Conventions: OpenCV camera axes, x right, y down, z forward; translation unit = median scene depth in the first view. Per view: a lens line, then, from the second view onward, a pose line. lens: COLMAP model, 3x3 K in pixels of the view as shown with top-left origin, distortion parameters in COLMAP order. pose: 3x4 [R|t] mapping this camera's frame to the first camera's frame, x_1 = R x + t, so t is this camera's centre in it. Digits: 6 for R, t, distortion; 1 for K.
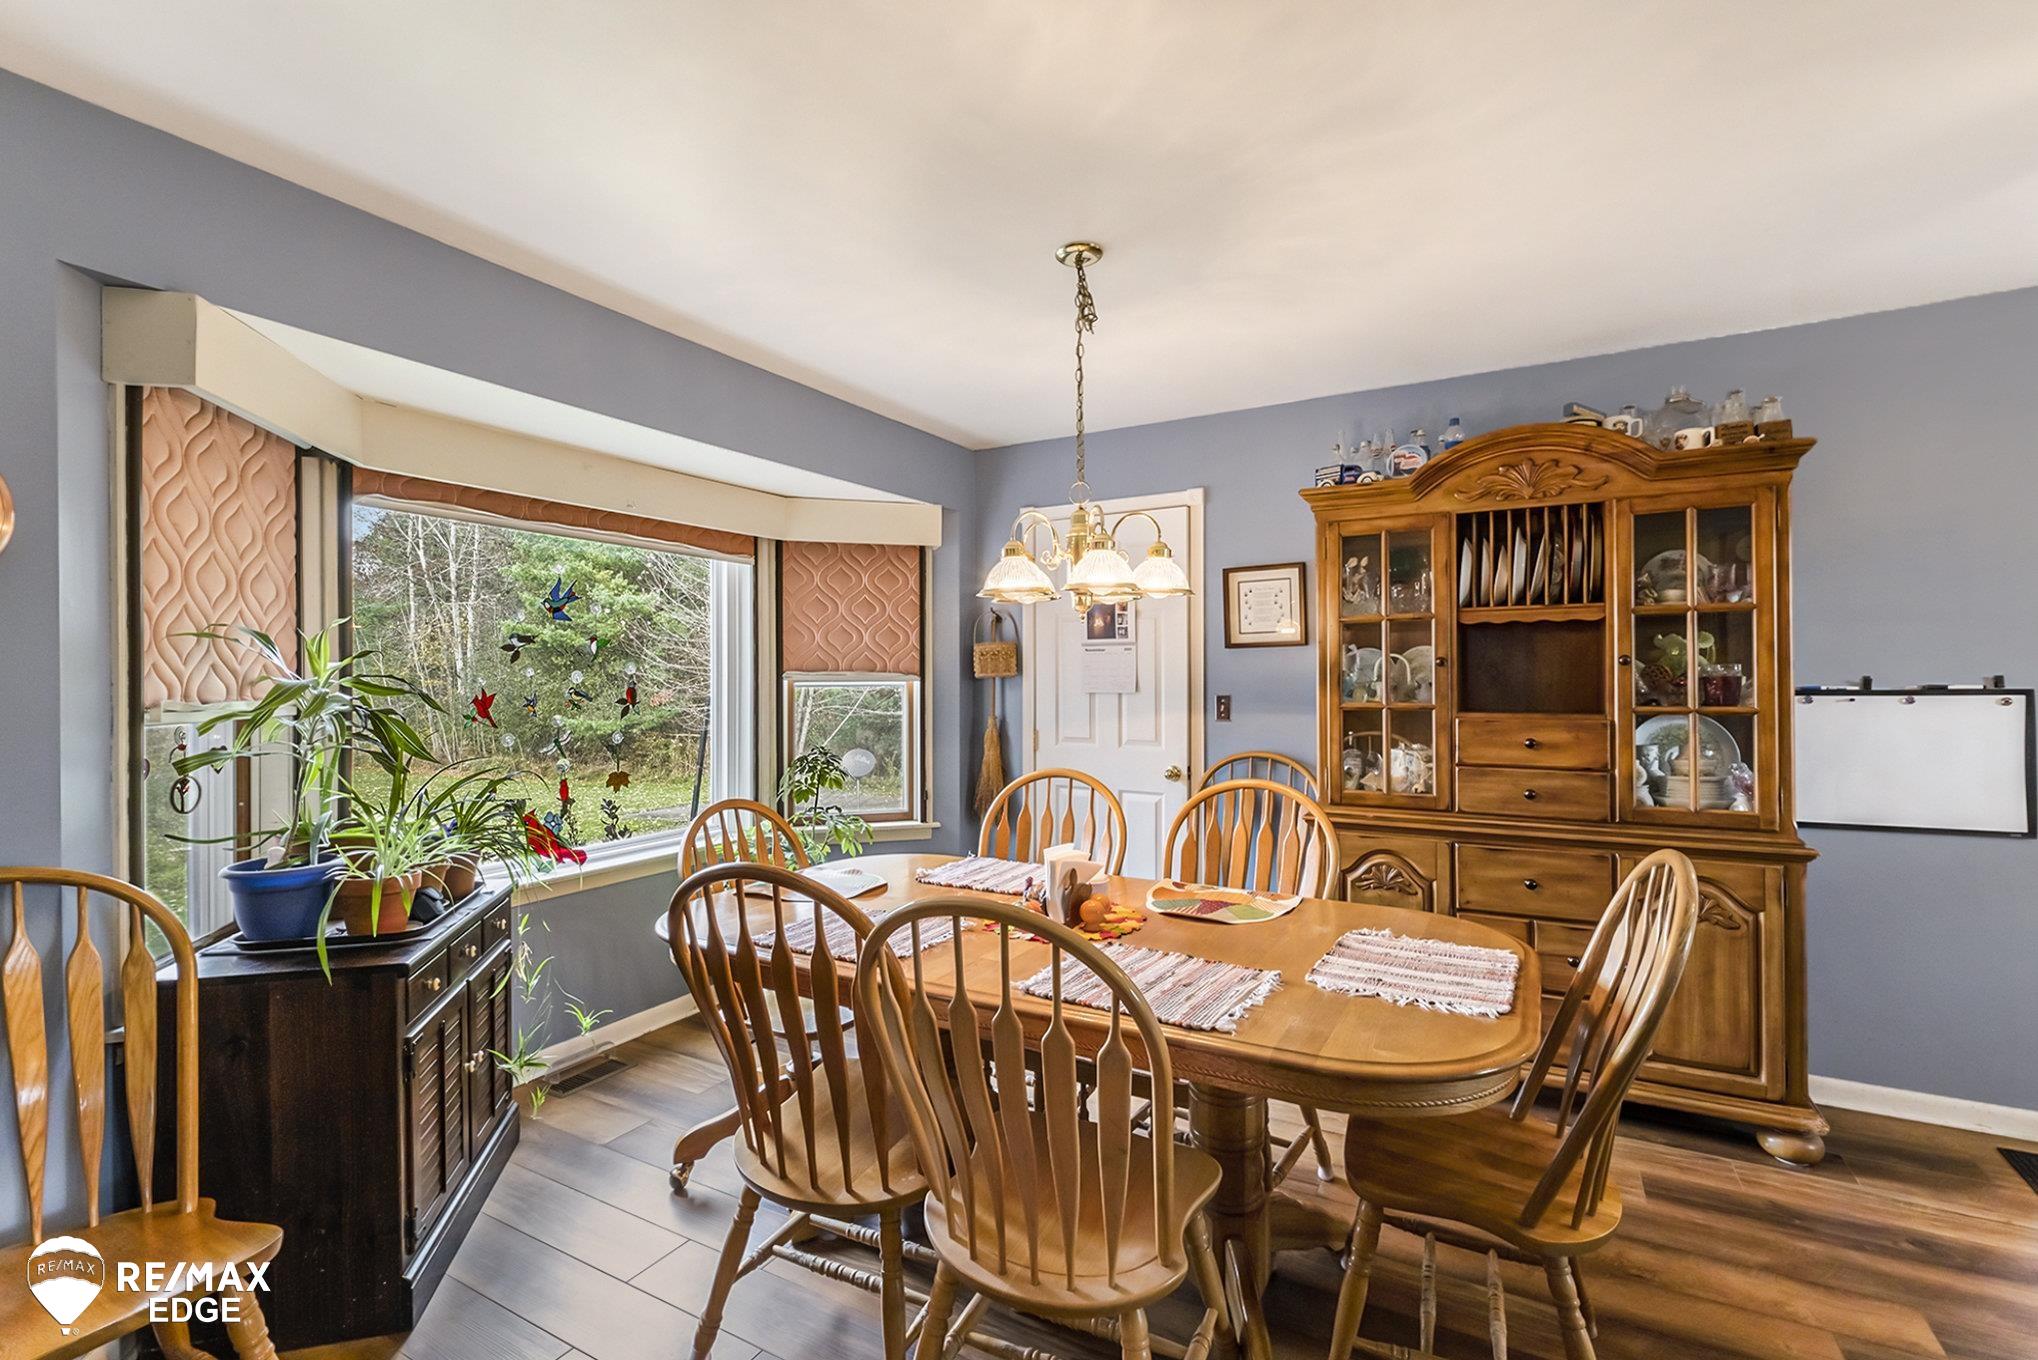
lens RADIAL K [[882.1, 0, 1018.7], [0, 882.1, 666.1], [0, 0, 1]] dist [-0.011616, 0.000039]
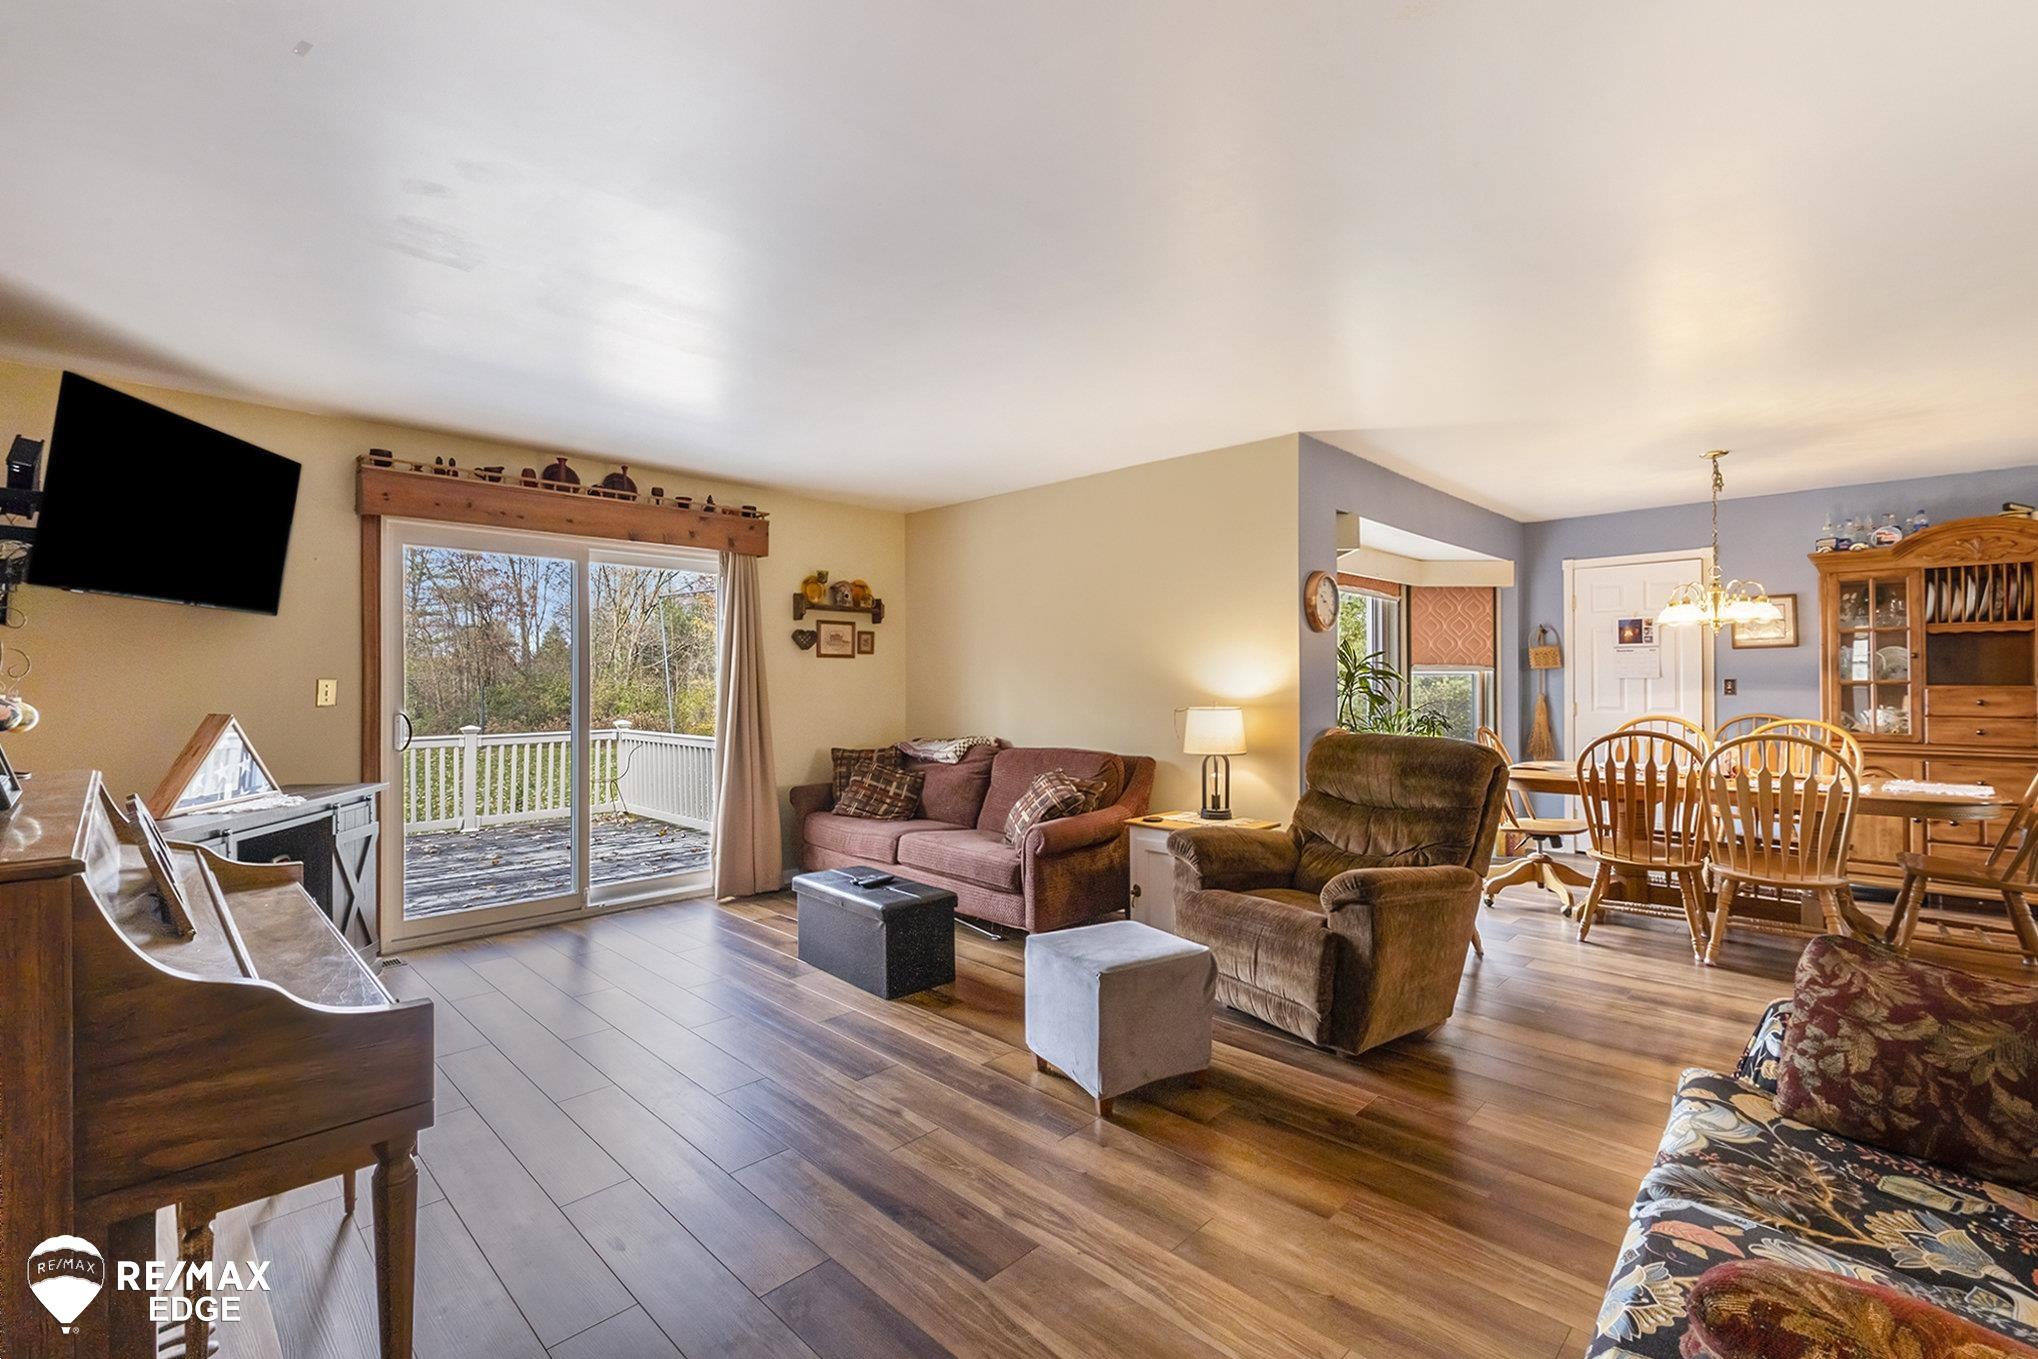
lens RADIAL K [[882.1, 0, 1018.7], [0, 882.1, 665.6], [0, 0, 1]] dist [-0.011616, 0.000039]
pose [[0.966096, -0.000686, -0.258182, -0.747581], [-0.001598, 0.999961, -0.008636, 0.031792], [0.258178, 0.008755, 0.966058, -1.060089]]
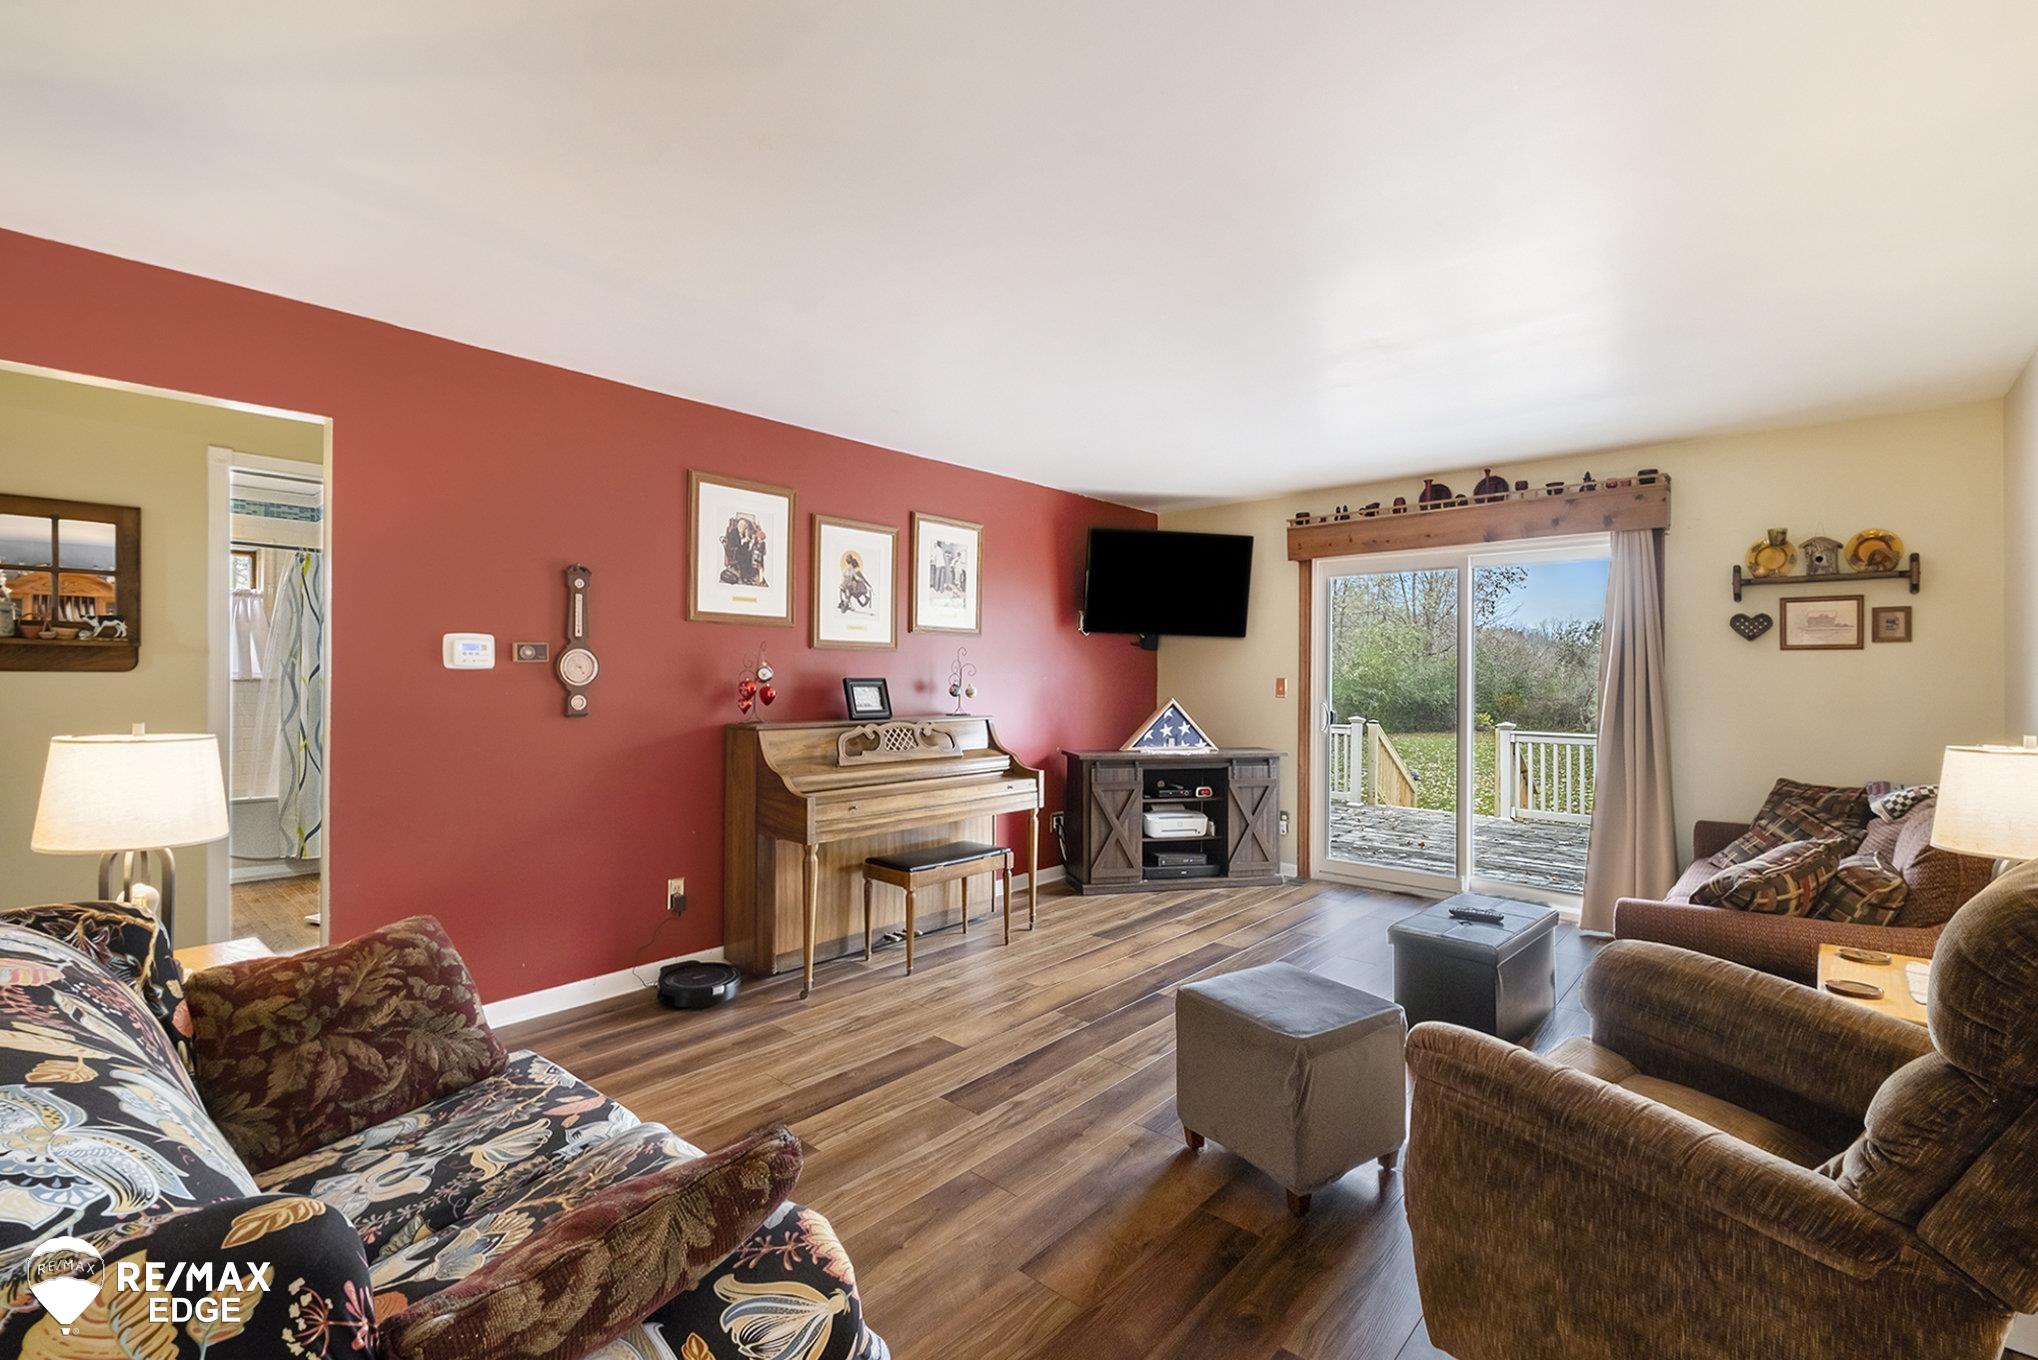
lens RADIAL K [[896.1, 0, 1019.0], [0, 896.1, 680.0], [0, 0, 1]] dist [-0.016409, -0.000558]
pose [[-0.216525, 0.003467, -0.976271, 1.372880], [0.003856, 0.999989, 0.002696, 0.044292], [0.976270, -0.003181, -0.216536, 1.656642]]
